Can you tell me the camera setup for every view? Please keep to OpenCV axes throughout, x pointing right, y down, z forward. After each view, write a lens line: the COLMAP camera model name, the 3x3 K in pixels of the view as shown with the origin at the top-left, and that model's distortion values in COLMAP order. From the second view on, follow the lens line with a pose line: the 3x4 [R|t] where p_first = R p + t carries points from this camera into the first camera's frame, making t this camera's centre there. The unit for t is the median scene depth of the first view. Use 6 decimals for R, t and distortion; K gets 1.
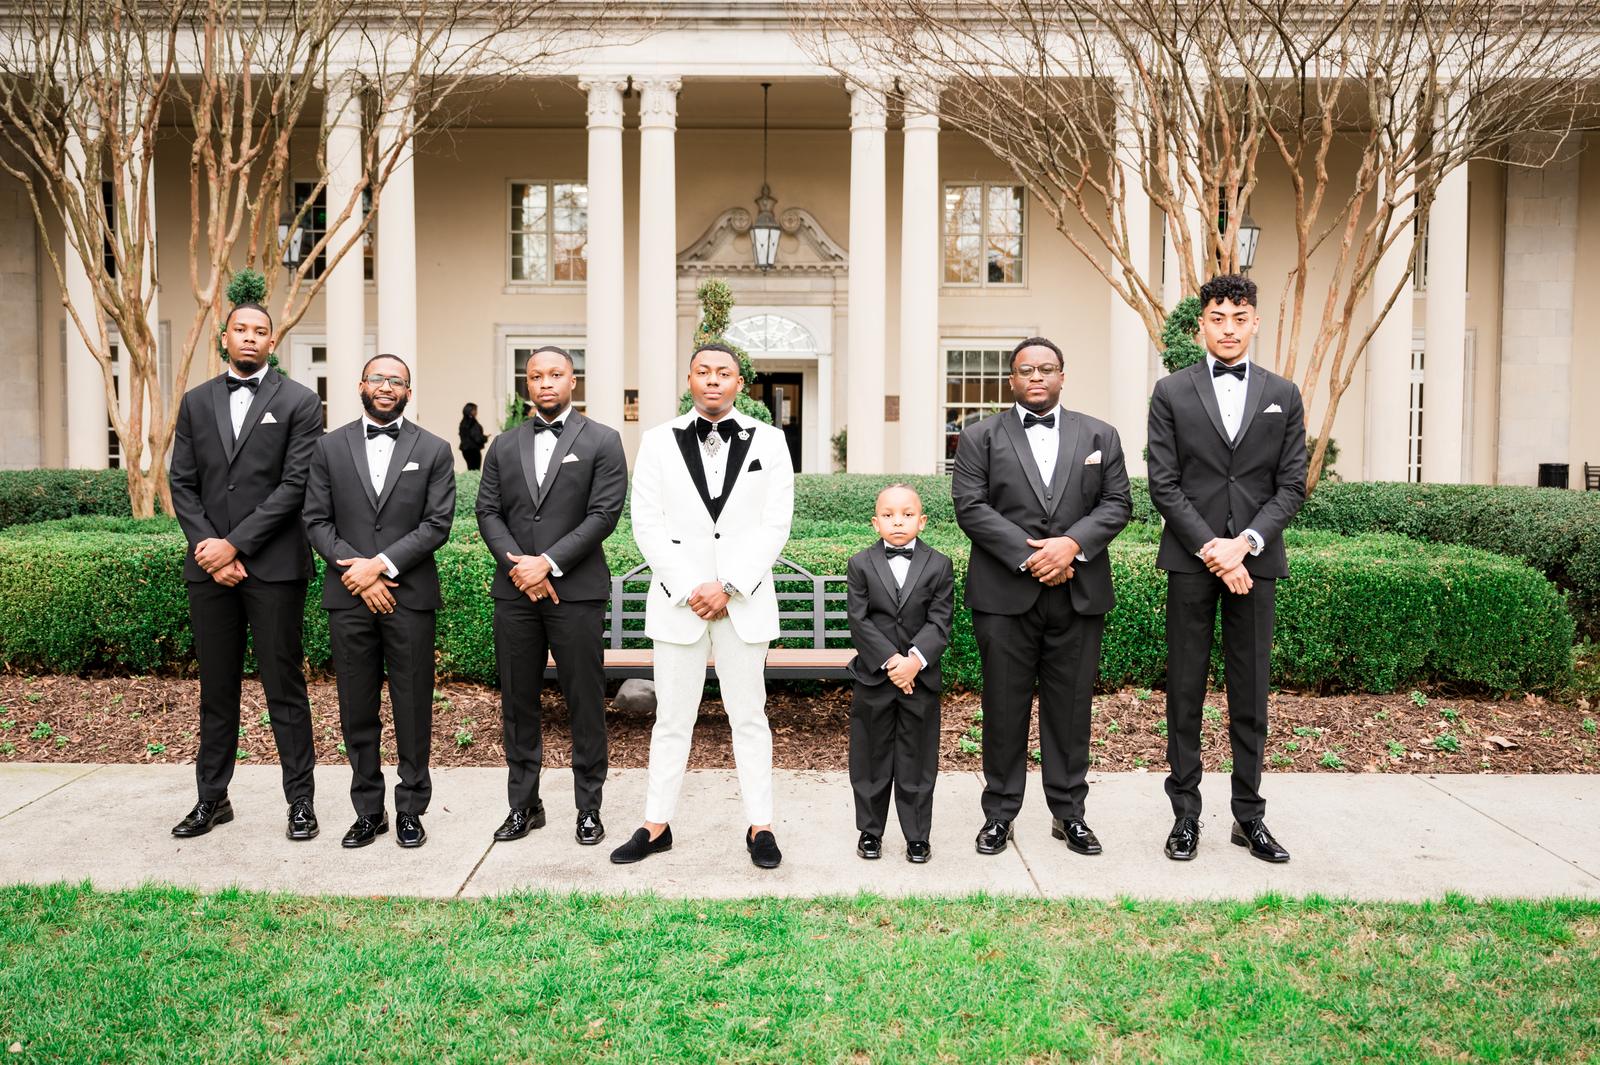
lens RADIAL K [[1470.2, 0, 800.0], [0, 1470.2, 532.5], [0, 0, 1]] dist [-0.008961, 0.005100]
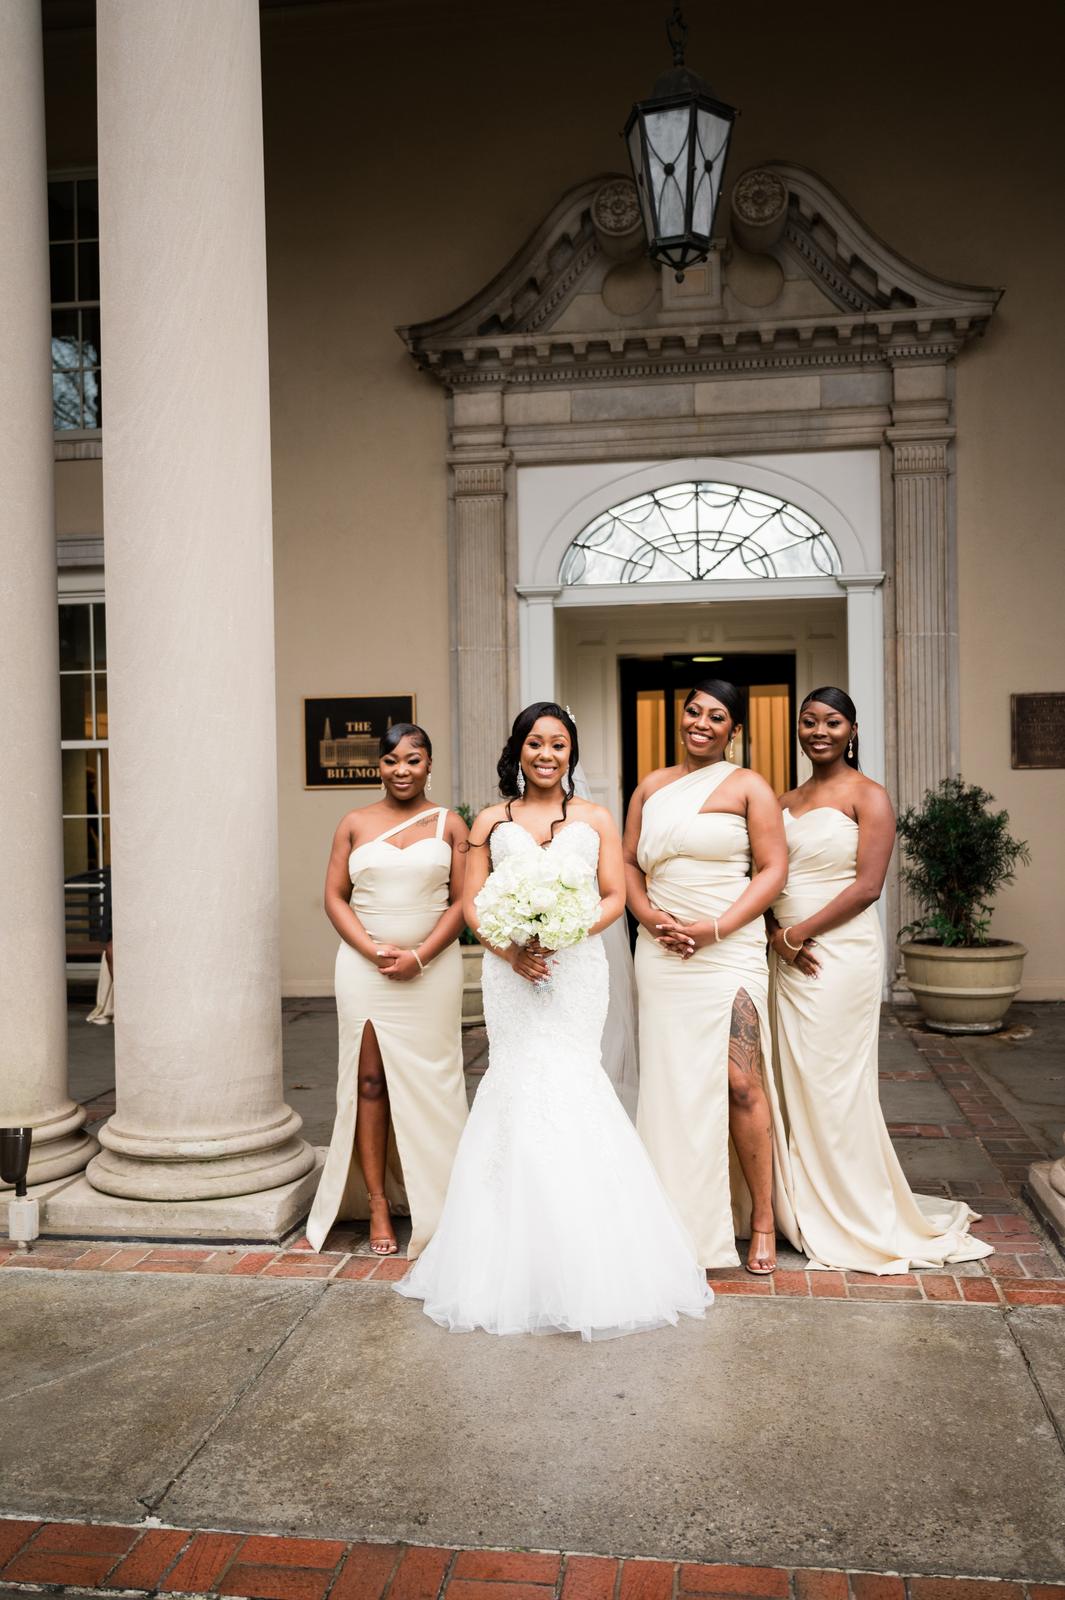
lens RADIAL K [[1470.2, 0, 530.5], [0, 1470.2, 816.9], [0, 0, 1]] dist [-0.008961, 0.005100]
pose [[0.988421, -0.018813, -0.150568, -0.010552], [0.011228, 0.998632, -0.051073, -0.048666], [0.151323, 0.048791, 0.987280, 0.652831]]
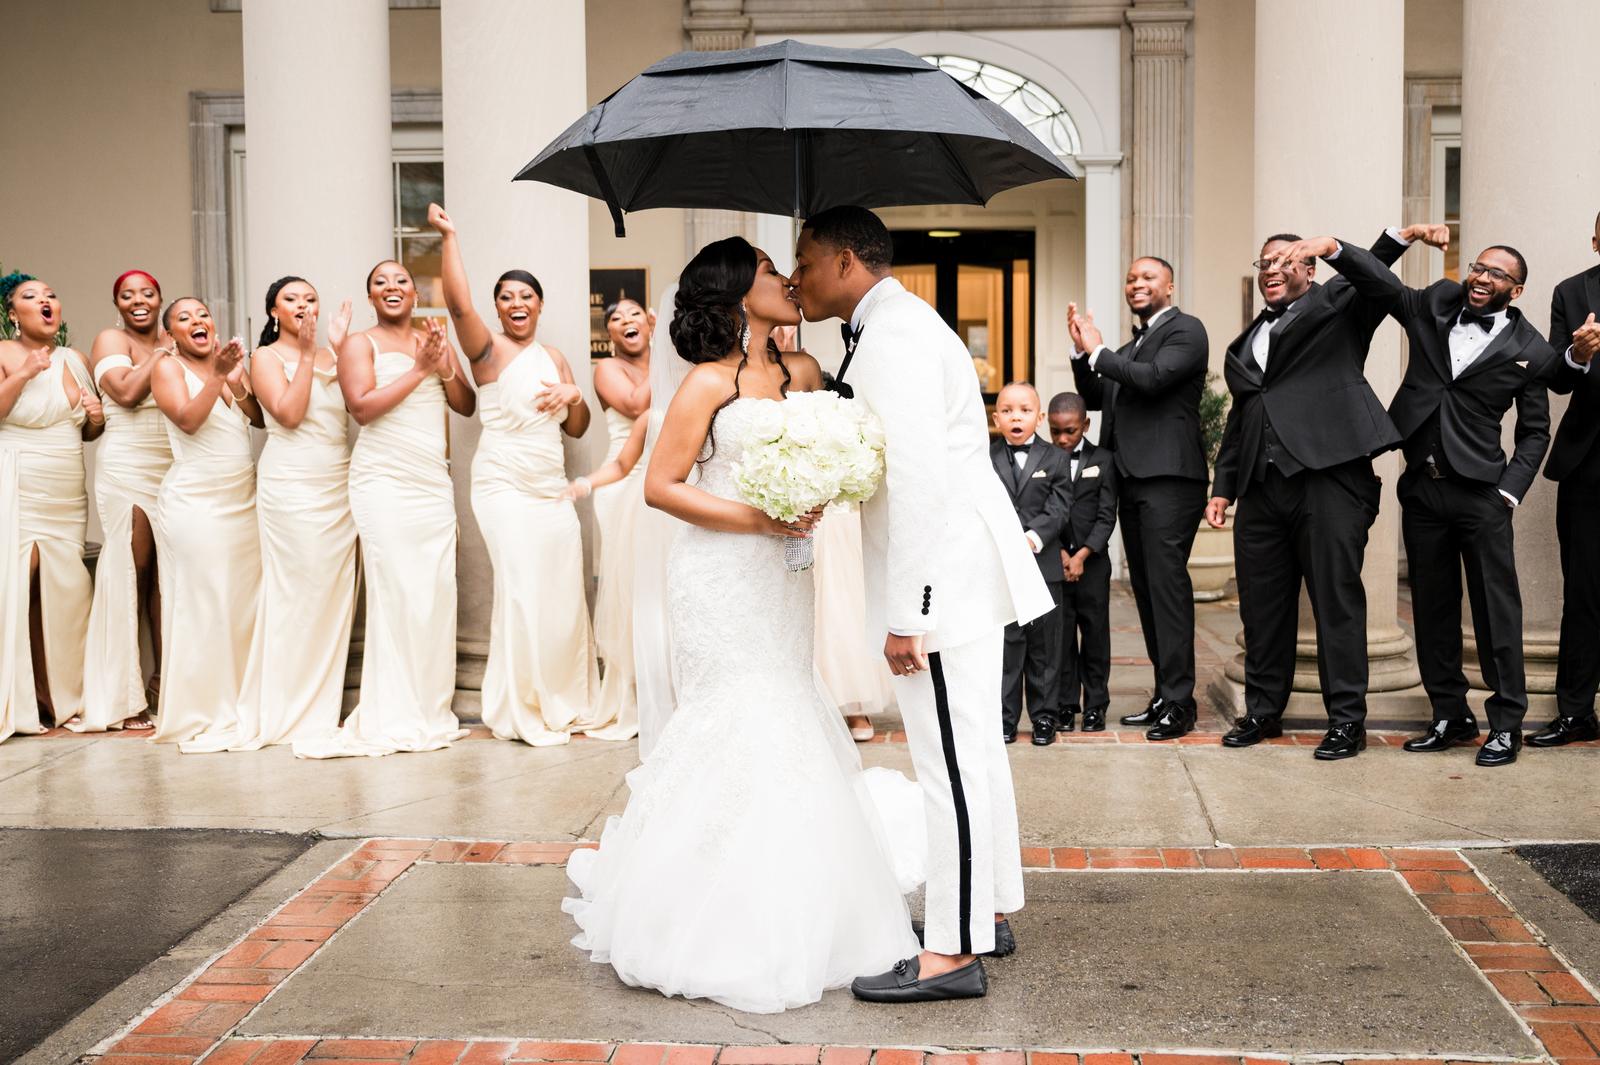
lens RADIAL K [[1872.0, 0, 888.1], [0, 1872.0, 525.1], [0, 0, 1]] dist [0.001009, 0.018649]
pose [[0.998523, -0.007522, -0.053809, -0.011519], [0.007840, 0.999953, 0.005712, -0.037142], [0.053763, -0.006126, 0.998535, 0.553090]]
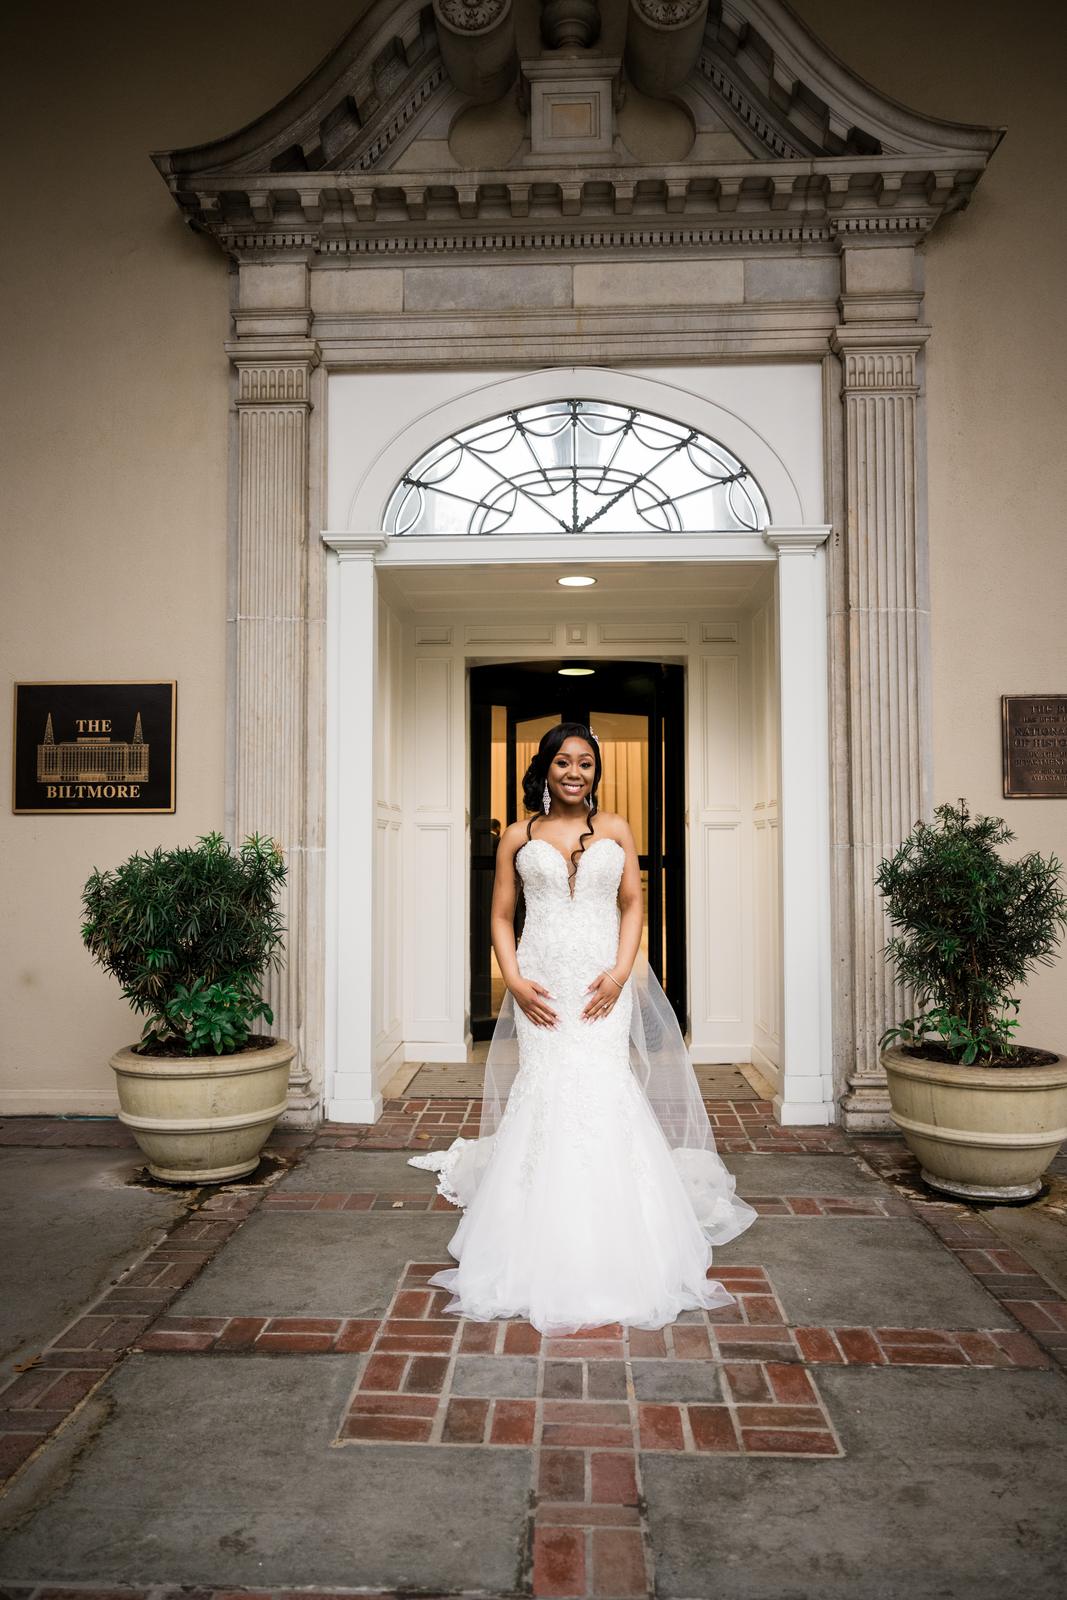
lens RADIAL K [[1196.4, 0, 531.7], [0, 1196.4, 792.5], [0, 0, 1]] dist [-0.000840, 0.001752]
pose [[0.998929, -0.010198, -0.045128, -0.021963], [0.004979, 0.993435, -0.114287, -0.054635], [0.045997, 0.113940, 0.992422, 0.809747]]
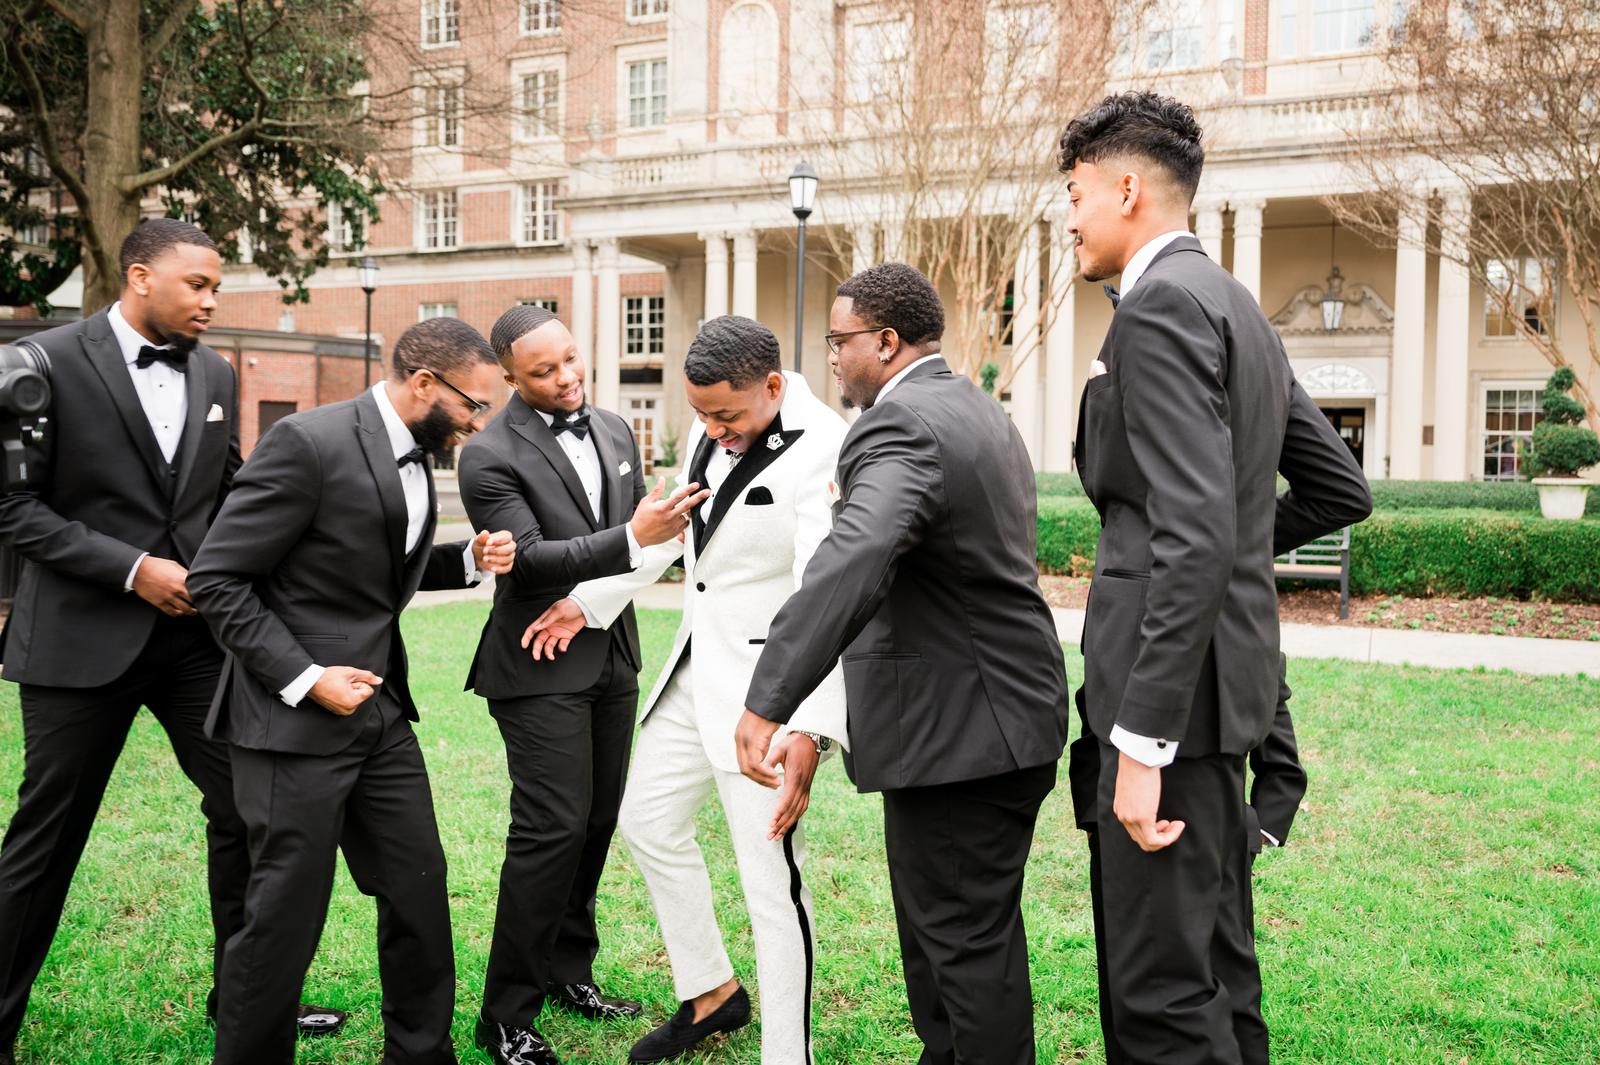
lens RADIAL K [[1384.6, 0, 800.0], [0, 1384.6, 532.5], [0, 0, 1]] dist [-0.001545, 0.004590]
pose [[0.903012, 0.031050, -0.428491, 0.083156], [-0.038270, 0.999233, -0.008243, 0.032069], [0.427907, 0.023841, 0.903508, -0.333667]]
